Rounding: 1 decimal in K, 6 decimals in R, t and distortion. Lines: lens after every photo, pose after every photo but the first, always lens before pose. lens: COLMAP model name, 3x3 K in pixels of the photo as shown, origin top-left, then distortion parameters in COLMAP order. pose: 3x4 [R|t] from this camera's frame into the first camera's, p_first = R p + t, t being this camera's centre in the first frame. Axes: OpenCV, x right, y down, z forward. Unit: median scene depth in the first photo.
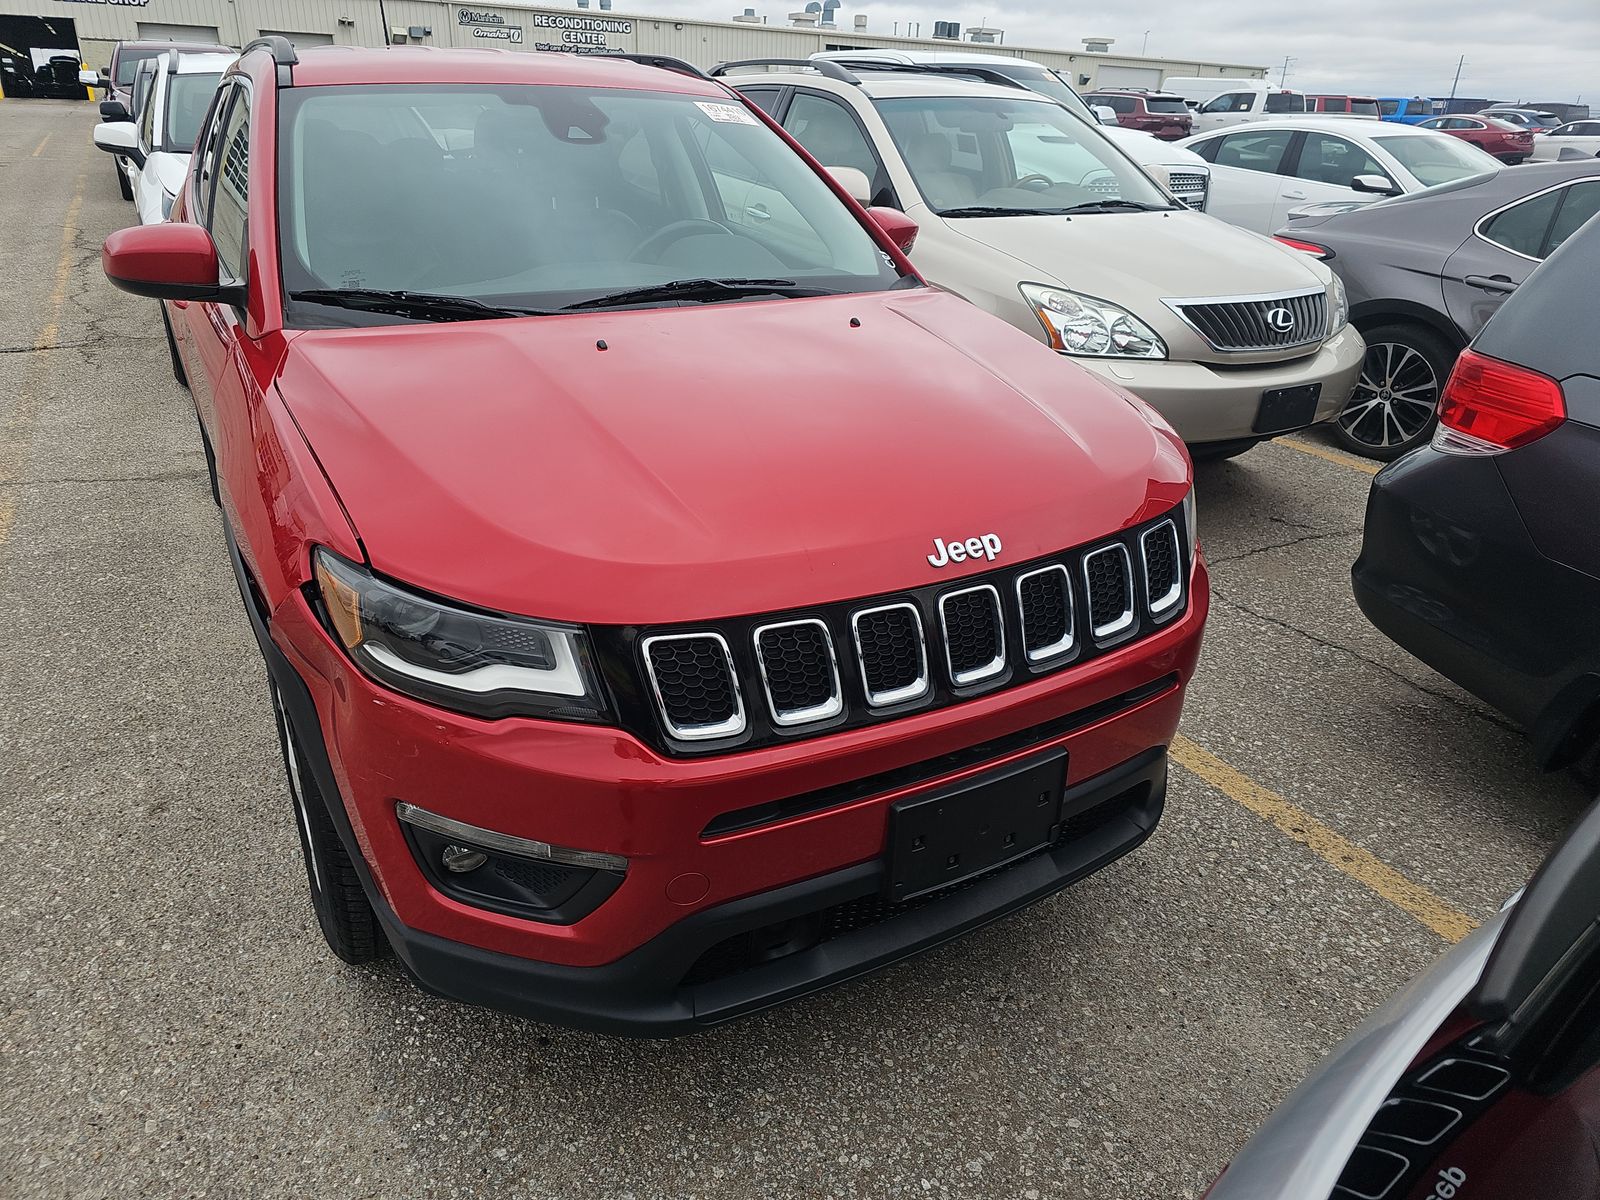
lens RADIAL K [[1045.6, 0, 798.1], [0, 1045.6, 611.1], [0, 0, 1]] dist [0.041683, -0.035926]
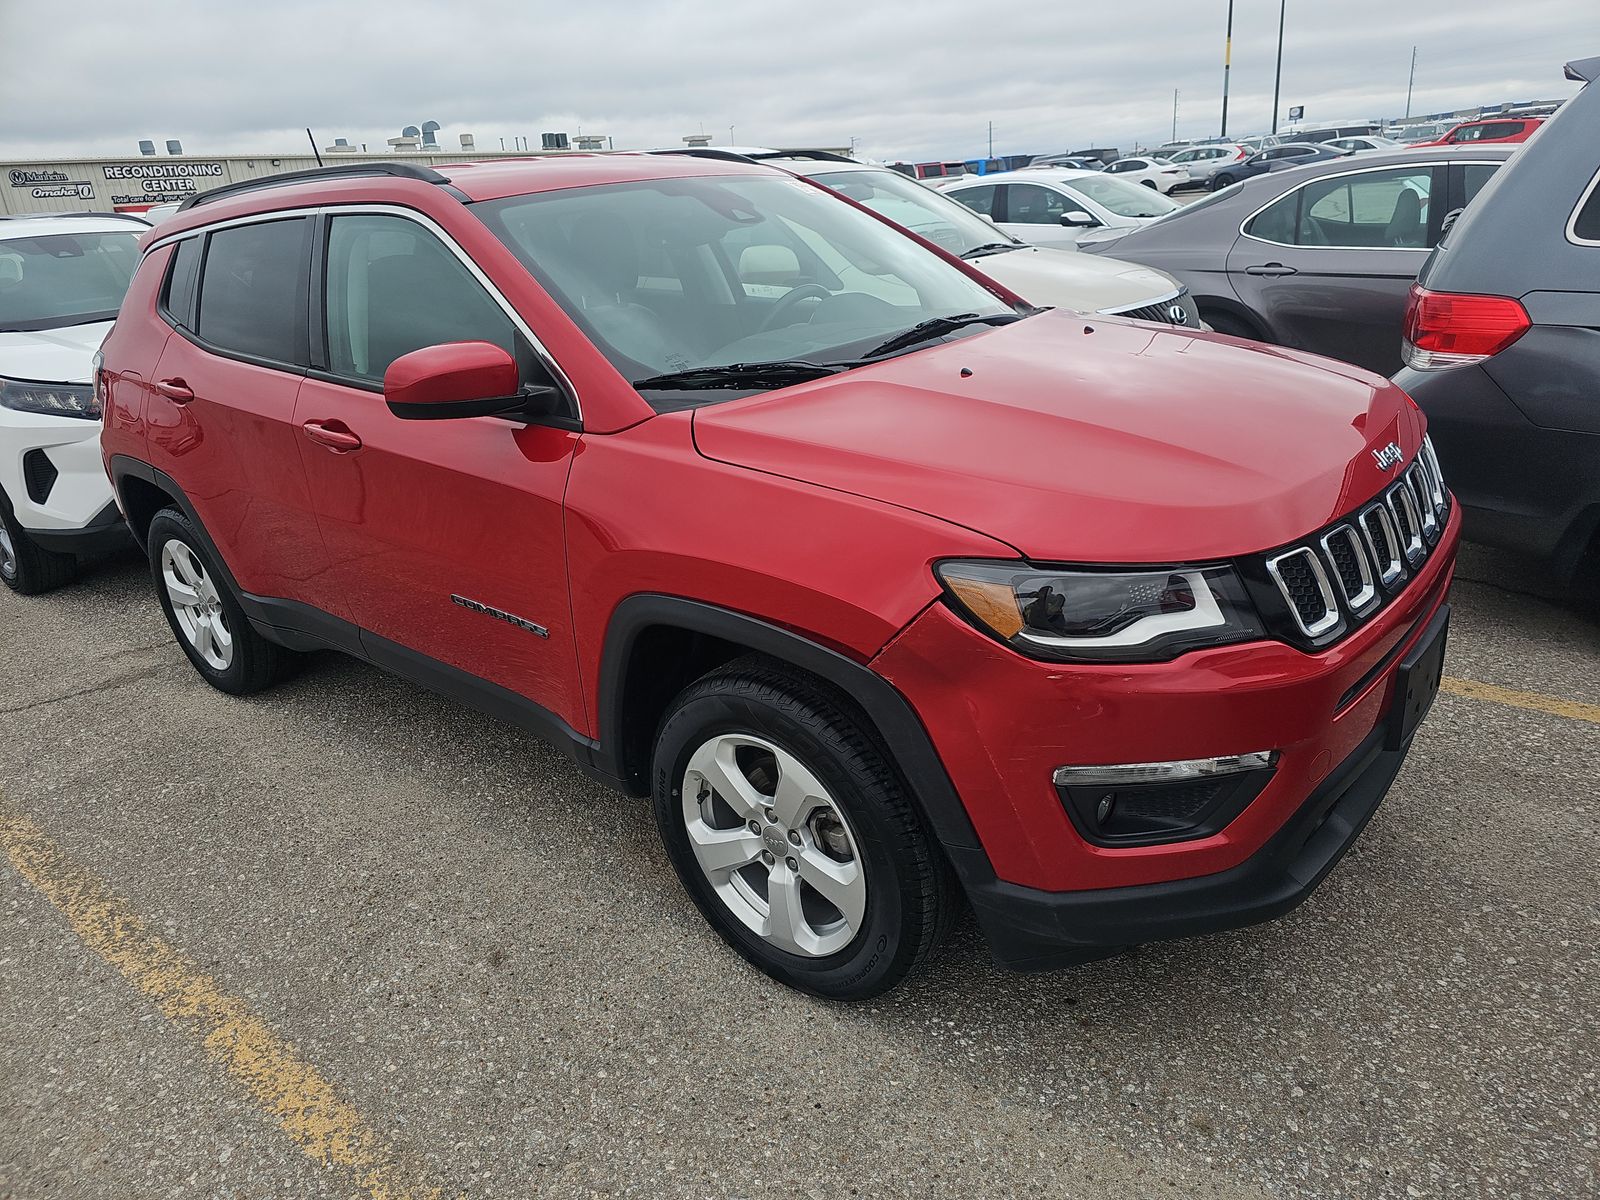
lens RADIAL K [[1045.6, 0, 827.0], [0, 1045.6, 624.8], [0, 0, 1]] dist [0.041683, -0.035926]
pose [[0.925436, -0.233480, 0.298422, -0.362368], [0.253620, 0.966836, -0.030066, 0.001879], [-0.281506, 0.103510, 0.953960, 0.000070]]
